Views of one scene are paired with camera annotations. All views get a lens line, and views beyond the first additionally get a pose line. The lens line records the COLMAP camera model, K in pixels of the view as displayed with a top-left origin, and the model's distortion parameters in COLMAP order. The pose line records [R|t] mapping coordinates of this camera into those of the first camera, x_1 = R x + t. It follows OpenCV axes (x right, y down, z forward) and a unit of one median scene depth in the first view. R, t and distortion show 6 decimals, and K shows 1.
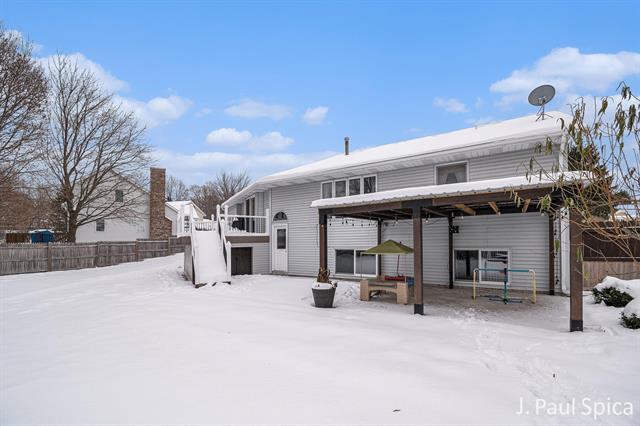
lens RADIAL K [[280.9, 0, 317.9], [0, 280.9, 216.0], [0, 0, 1]] dist [-0.008386, -0.000228]
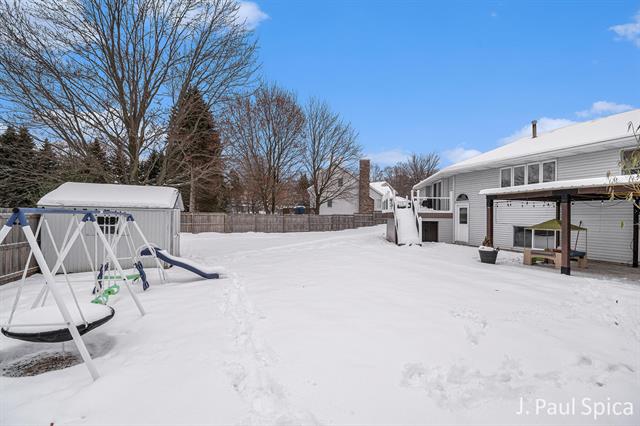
lens RADIAL K [[280.9, 0, 317.9], [0, 280.9, 216.0], [0, 0, 1]] dist [-0.008386, -0.000228]
pose [[0.798116, 0.027941, -0.601855, 0.097951], [0.024911, 0.996540, 0.079298, -0.029762], [0.601988, -0.078282, 0.794659, -0.349463]]
